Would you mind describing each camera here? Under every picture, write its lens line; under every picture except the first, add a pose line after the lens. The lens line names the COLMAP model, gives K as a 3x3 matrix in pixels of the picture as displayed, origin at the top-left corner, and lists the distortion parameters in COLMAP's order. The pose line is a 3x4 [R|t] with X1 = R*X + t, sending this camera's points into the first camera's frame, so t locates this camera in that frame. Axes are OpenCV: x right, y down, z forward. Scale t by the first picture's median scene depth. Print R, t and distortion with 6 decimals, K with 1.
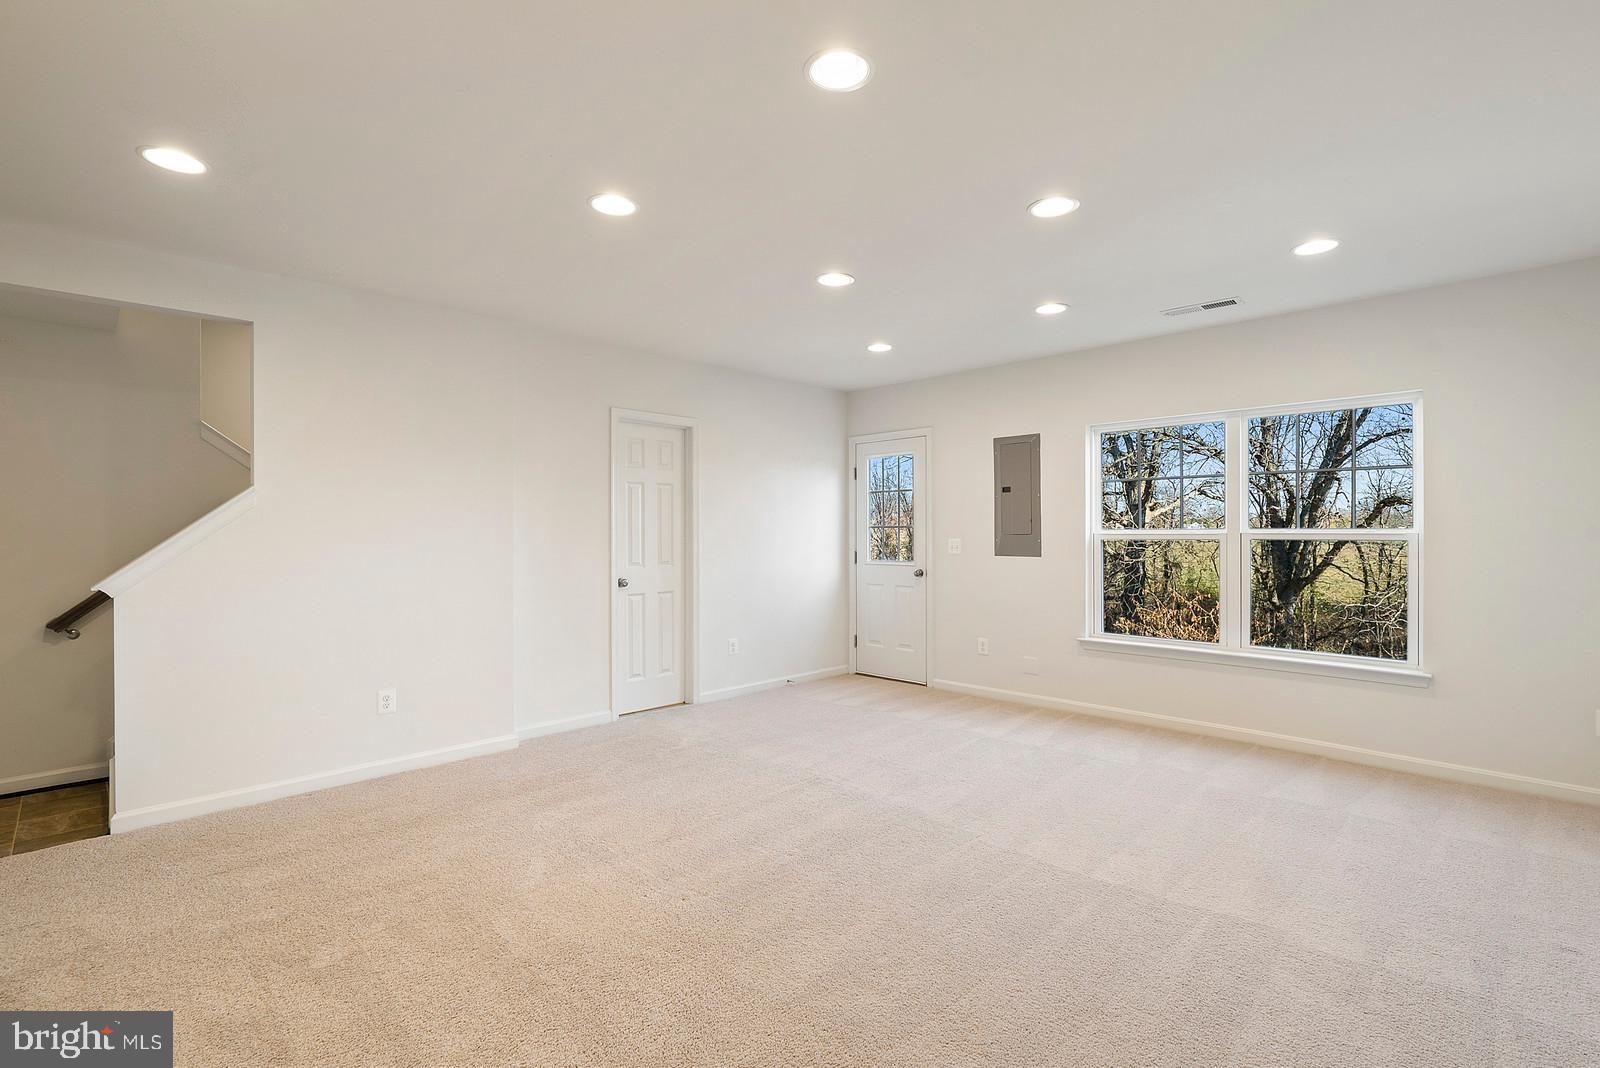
lens RADIAL K [[747.0, 0, 799.1], [0, 747.0, 527.2], [0, 0, 1]] dist [-0.004170, -0.000512]
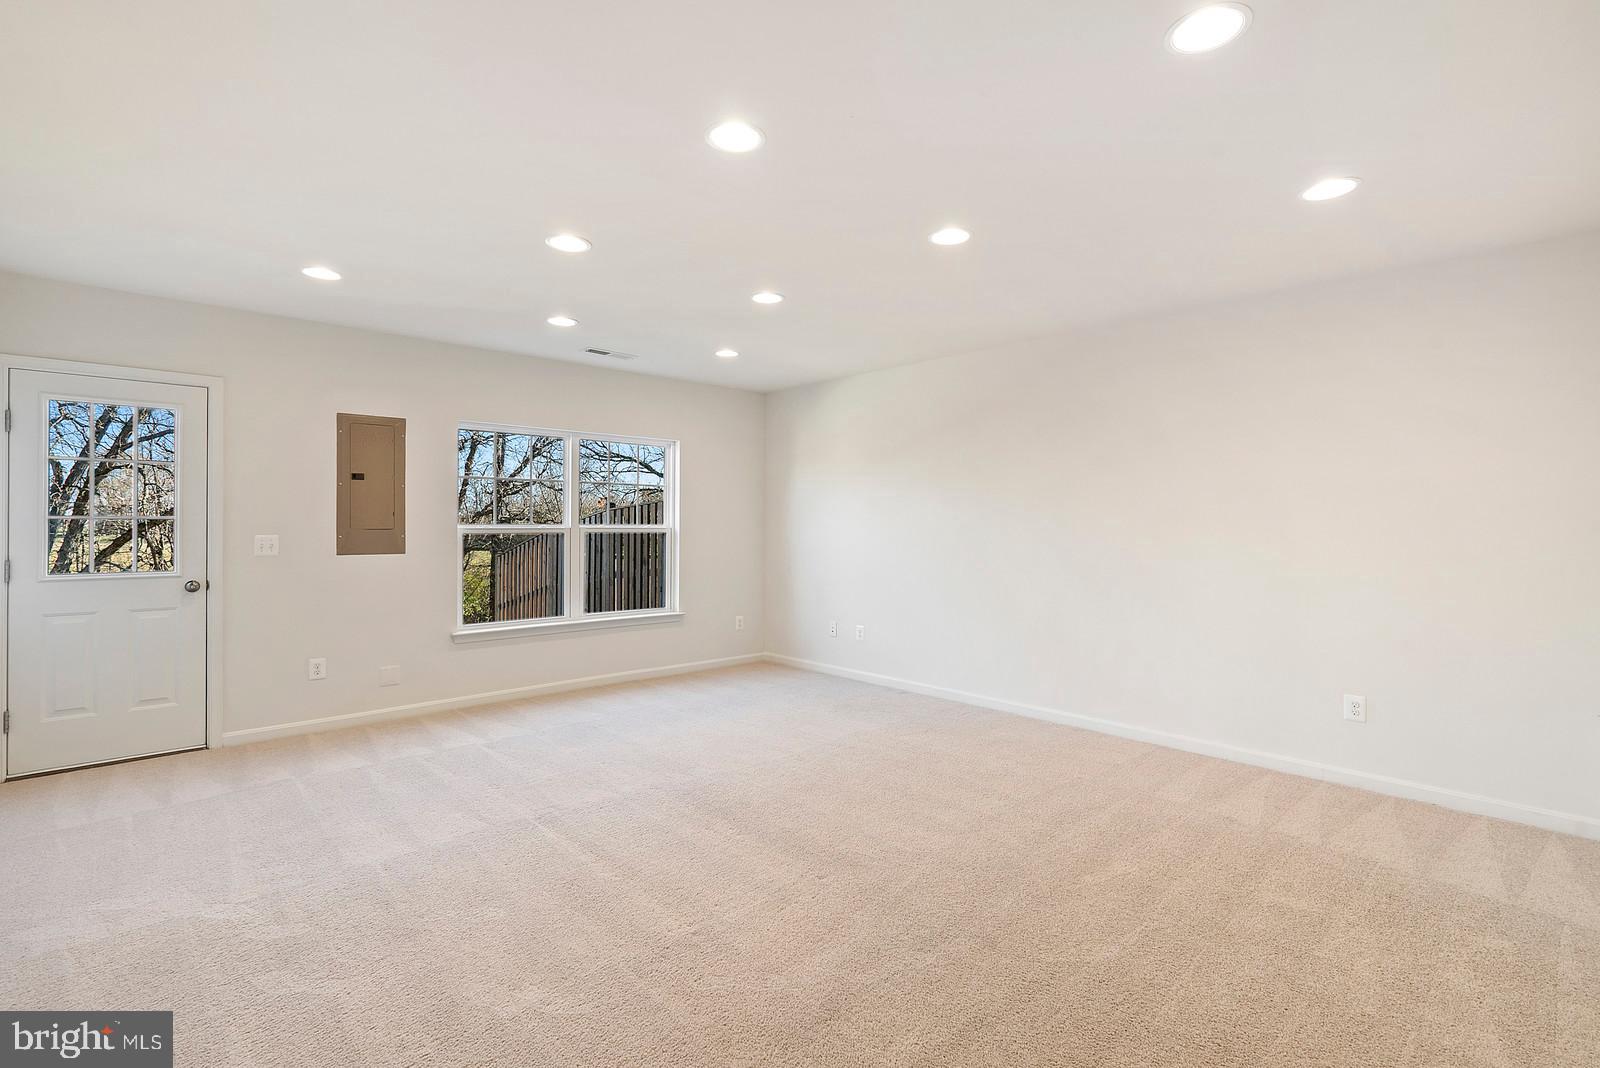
lens RADIAL K [[747.0, 0, 799.1], [0, 747.0, 527.2], [0, 0, 1]] dist [-0.004170, -0.000512]
pose [[0.037742, 0.004925, 0.999275, -0.570189], [-0.002125, 0.999986, -0.004848, 0.010634], [-0.999285, -0.001941, 0.037752, 0.482976]]
